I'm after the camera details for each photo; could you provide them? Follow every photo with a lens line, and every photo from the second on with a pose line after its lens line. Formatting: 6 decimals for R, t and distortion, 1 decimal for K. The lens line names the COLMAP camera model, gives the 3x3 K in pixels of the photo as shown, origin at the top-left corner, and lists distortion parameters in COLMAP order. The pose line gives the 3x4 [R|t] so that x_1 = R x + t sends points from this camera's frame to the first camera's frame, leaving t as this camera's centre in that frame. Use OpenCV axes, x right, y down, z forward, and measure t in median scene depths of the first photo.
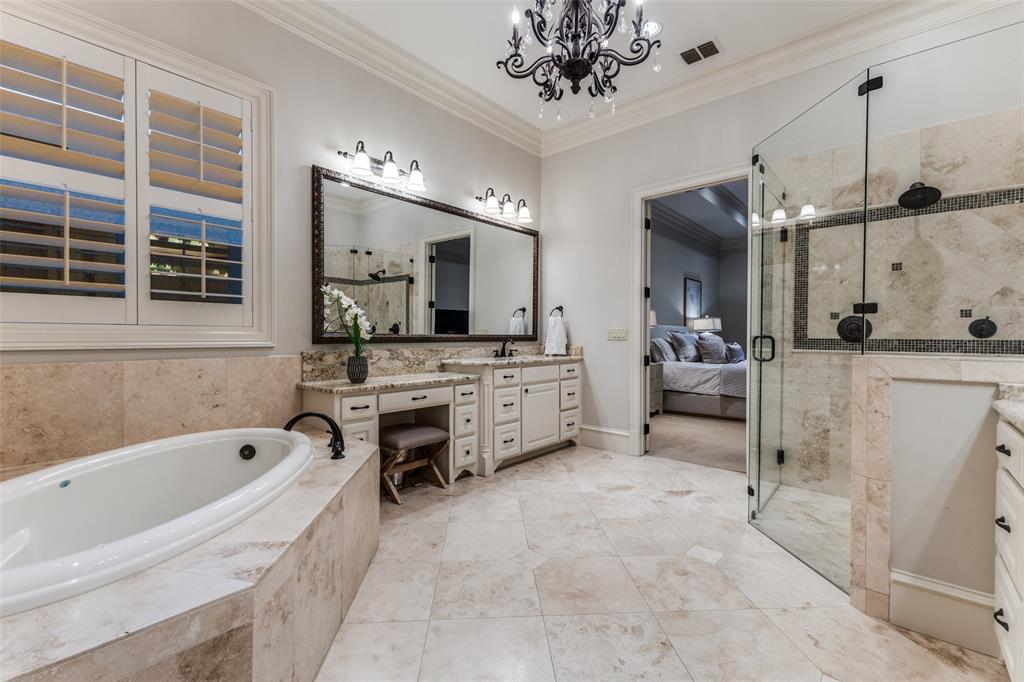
lens RADIAL K [[440.6, 0, 514.4], [0, 440.6, 338.6], [0, 0, 1]] dist [0.017791, -0.006591]
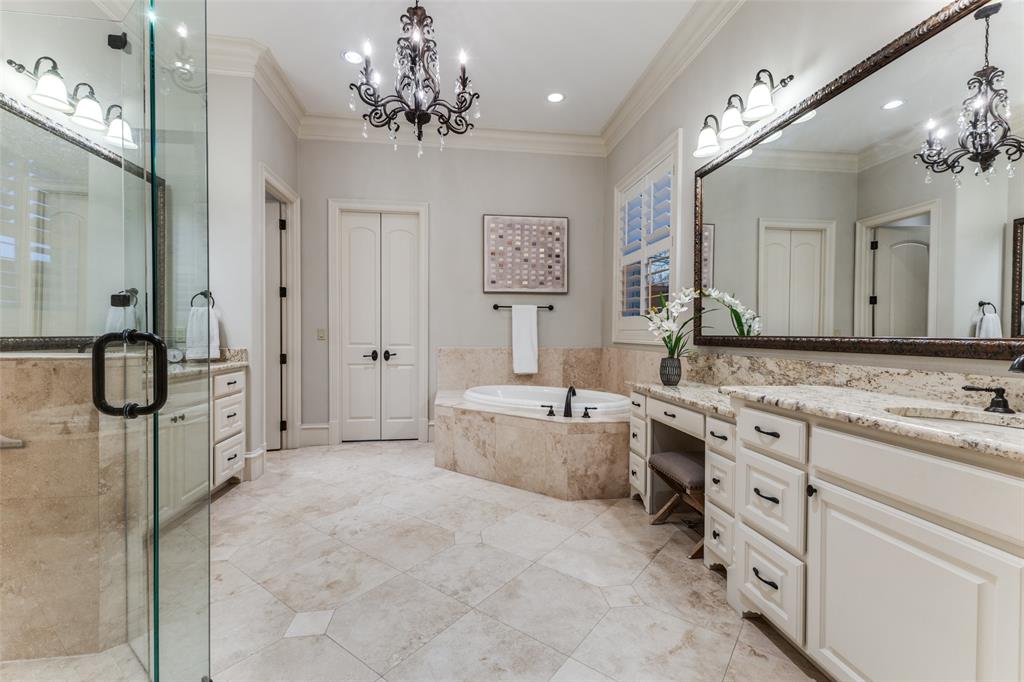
lens RADIAL K [[440.6, 0, 514.4], [0, 440.6, 338.6], [0, 0, 1]] dist [0.017791, -0.006591]
pose [[-0.656128, 0.001238, -0.754648, 0.627290], [-0.012595, 0.999841, 0.012591, -0.011113], [0.754544, 0.017766, -0.656009, 1.424778]]
